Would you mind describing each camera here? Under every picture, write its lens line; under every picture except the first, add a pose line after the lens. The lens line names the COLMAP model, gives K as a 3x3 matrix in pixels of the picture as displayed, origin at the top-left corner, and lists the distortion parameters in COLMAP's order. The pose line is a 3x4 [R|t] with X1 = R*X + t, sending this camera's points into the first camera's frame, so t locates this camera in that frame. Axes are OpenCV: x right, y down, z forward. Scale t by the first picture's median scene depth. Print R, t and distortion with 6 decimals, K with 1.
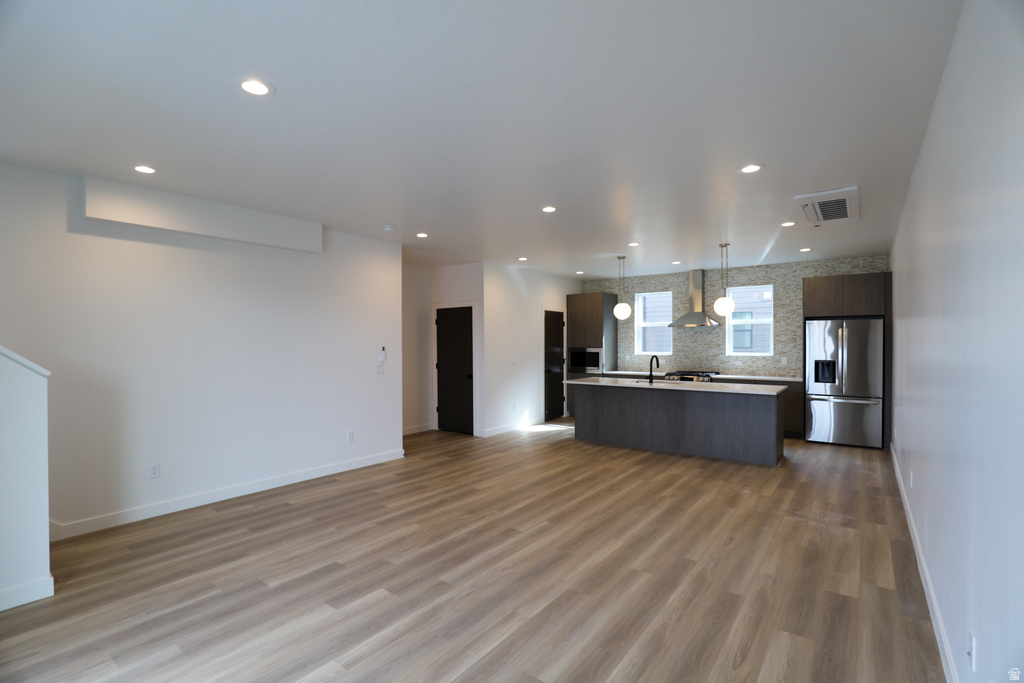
lens RADIAL K [[476.4, 0, 509.1], [0, 476.4, 343.7], [0, 0, 1]] dist [-0.024062, 0.000544]
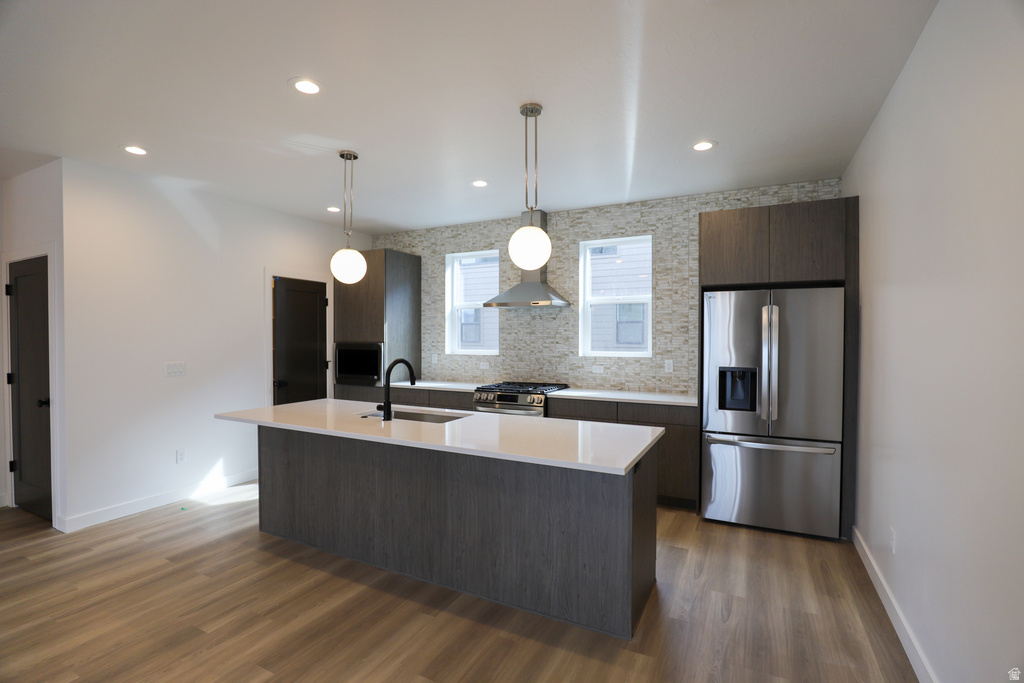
lens RADIAL K [[476.4, 0, 509.2], [0, 476.4, 341.1], [0, 0, 1]] dist [-0.024062, 0.000544]
pose [[0.985682, 0.002514, 0.168594, 0.290086], [-0.003330, 0.999984, 0.004557, 0.003873], [-0.168580, -0.005053, 0.985675, 0.457865]]
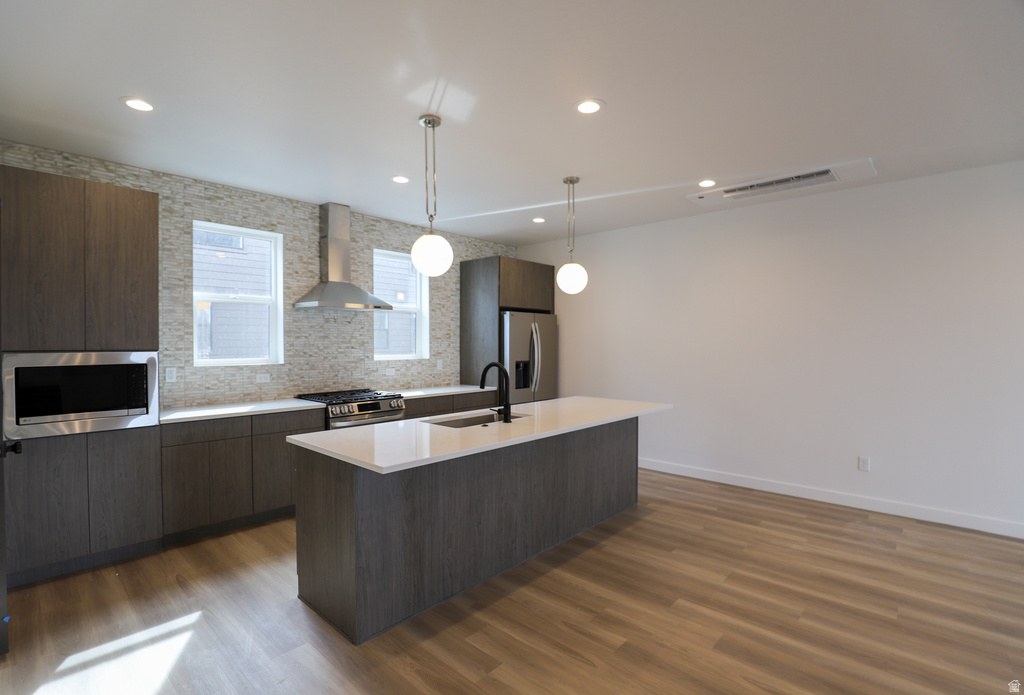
lens RADIAL K [[483.1, 0, 506.7], [0, 483.1, 348.9], [0, 0, 1]] dist [-0.027189, 0.001024]
pose [[0.099728, -0.008397, 0.994979, -0.146178], [0.005308, 0.999955, 0.007907, 0.006618], [-0.995001, 0.004493, 0.099768, 0.821650]]
